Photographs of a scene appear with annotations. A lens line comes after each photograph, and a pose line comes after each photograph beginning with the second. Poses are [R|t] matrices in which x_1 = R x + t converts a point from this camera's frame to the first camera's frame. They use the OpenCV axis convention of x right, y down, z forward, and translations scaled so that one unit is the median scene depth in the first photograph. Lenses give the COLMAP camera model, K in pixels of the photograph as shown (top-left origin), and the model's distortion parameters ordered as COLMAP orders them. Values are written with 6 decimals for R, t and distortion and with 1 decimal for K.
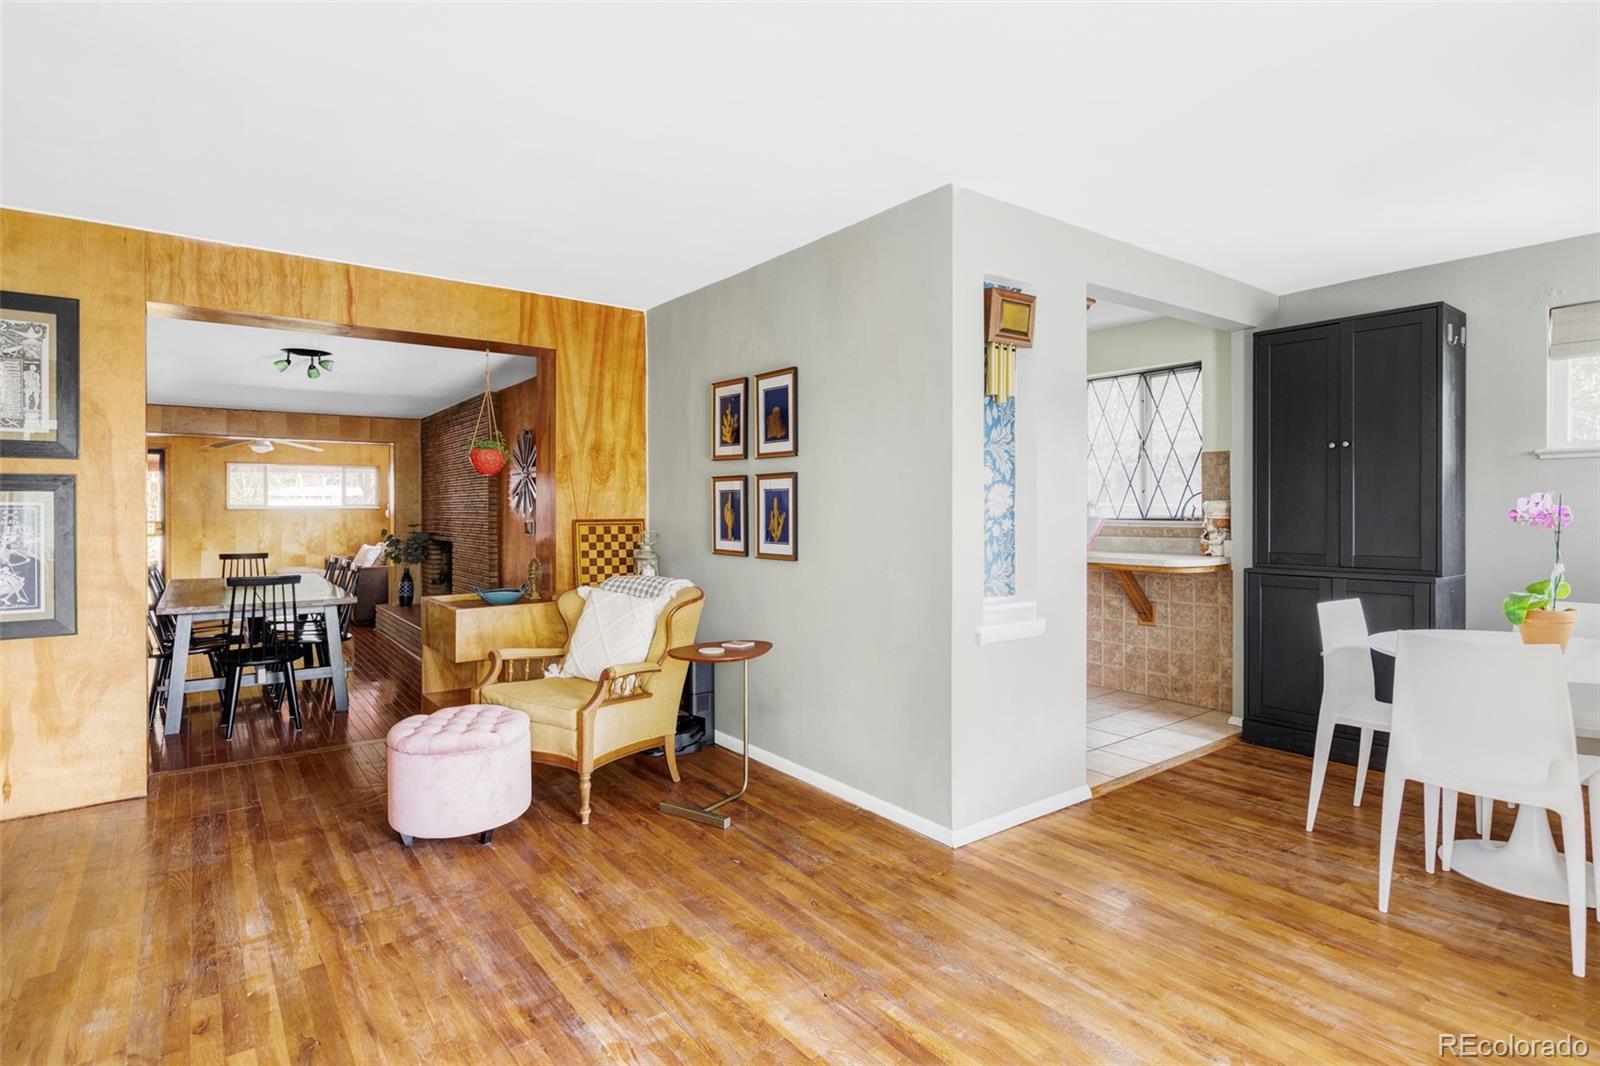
lens RADIAL K [[809.5, 0, 809.9], [0, 809.5, 508.7], [0, 0, 1]] dist [0.000866, 0.000026]
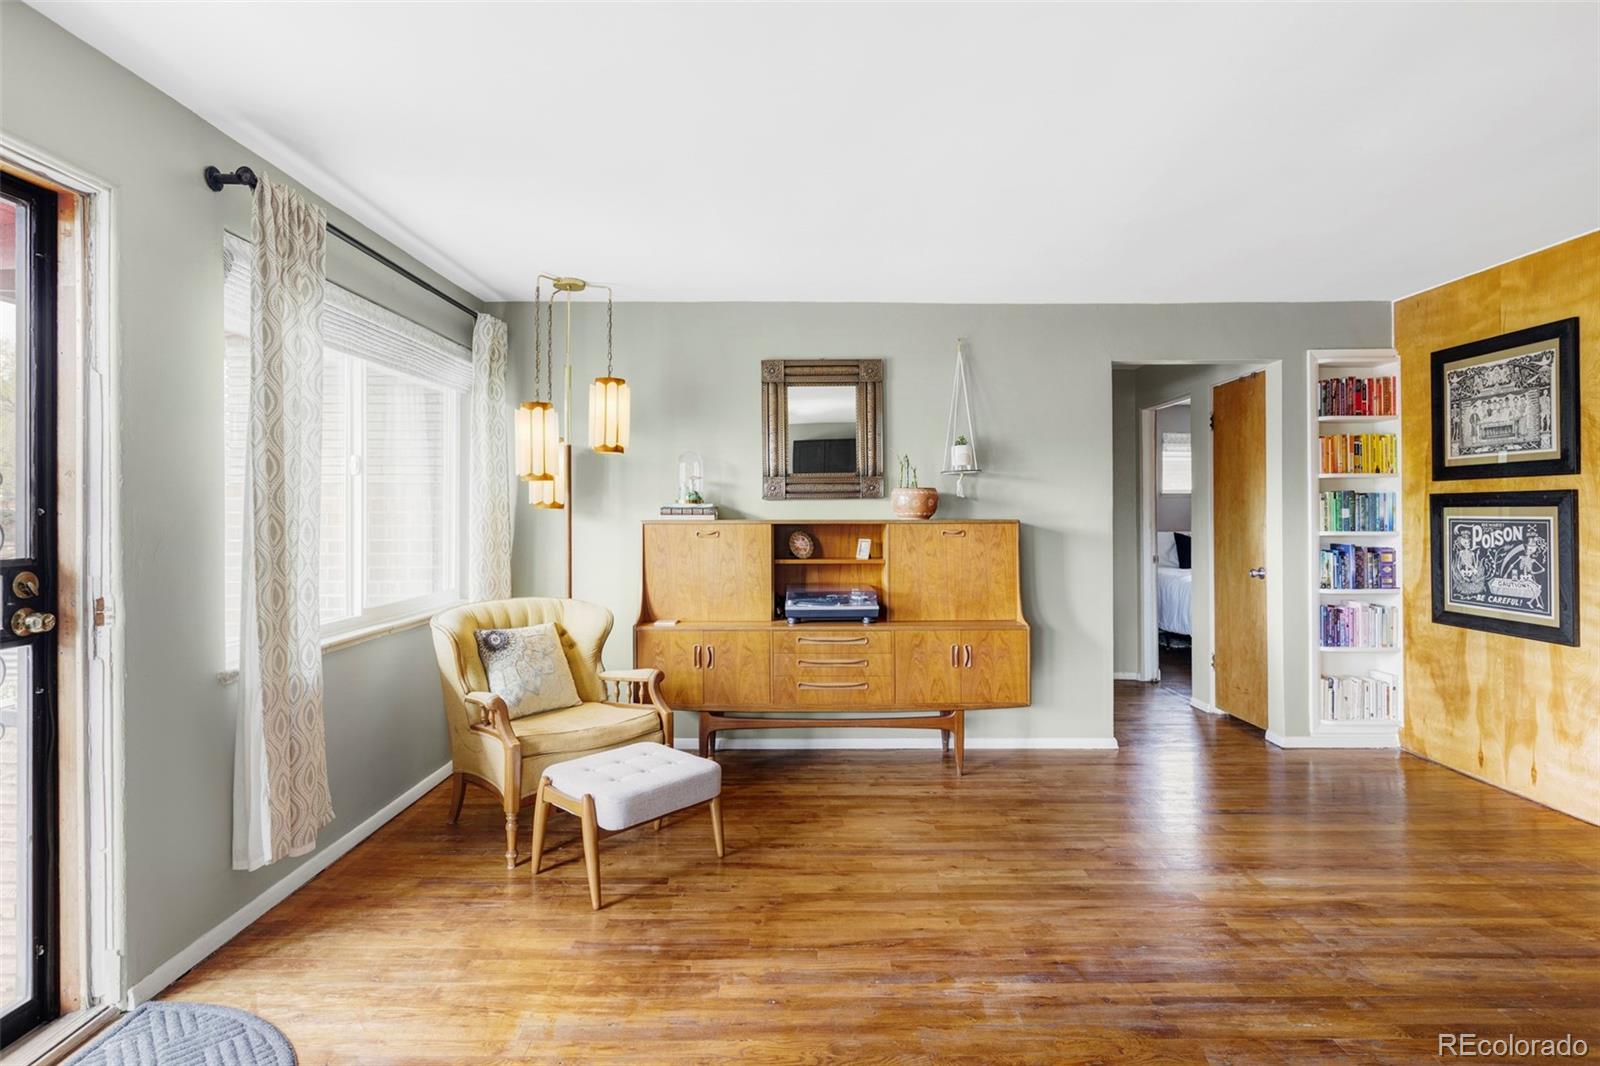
lens RADIAL K [[809.5, 0, 809.9], [0, 809.5, 508.7], [0, 0, 1]] dist [0.000866, 0.000026]
pose [[-0.603298, -0.001400, -0.797515, 0.518976], [0.000454, 0.999998, -0.002099, -0.017424], [0.797516, -0.001628, -0.603296, 0.909060]]
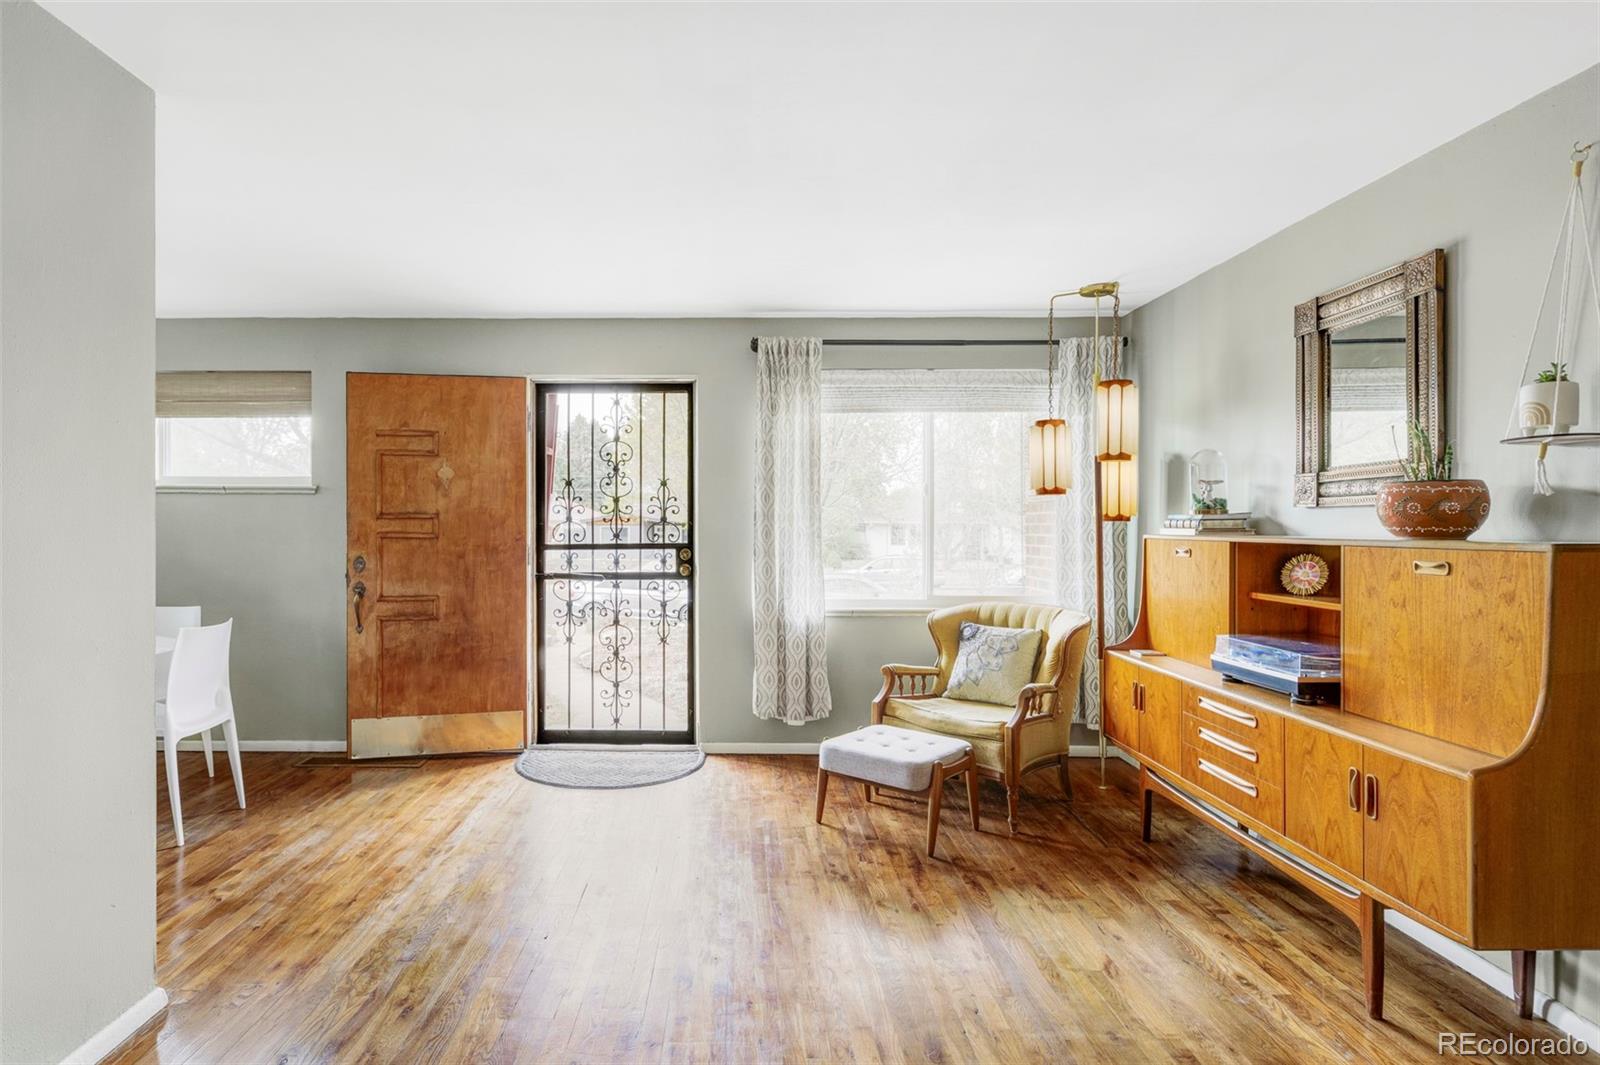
lens RADIAL K [[846.4, 0, 713.3], [0, 846.4, 526.8], [0, 0, 1]] dist [-0.000377, -0.000157]
pose [[-0.777238, -0.001608, 0.629204, -0.659212], [0.000139, 0.999996, 0.002727, -0.015428], [-0.629206, 0.002207, -0.777235, 1.231253]]
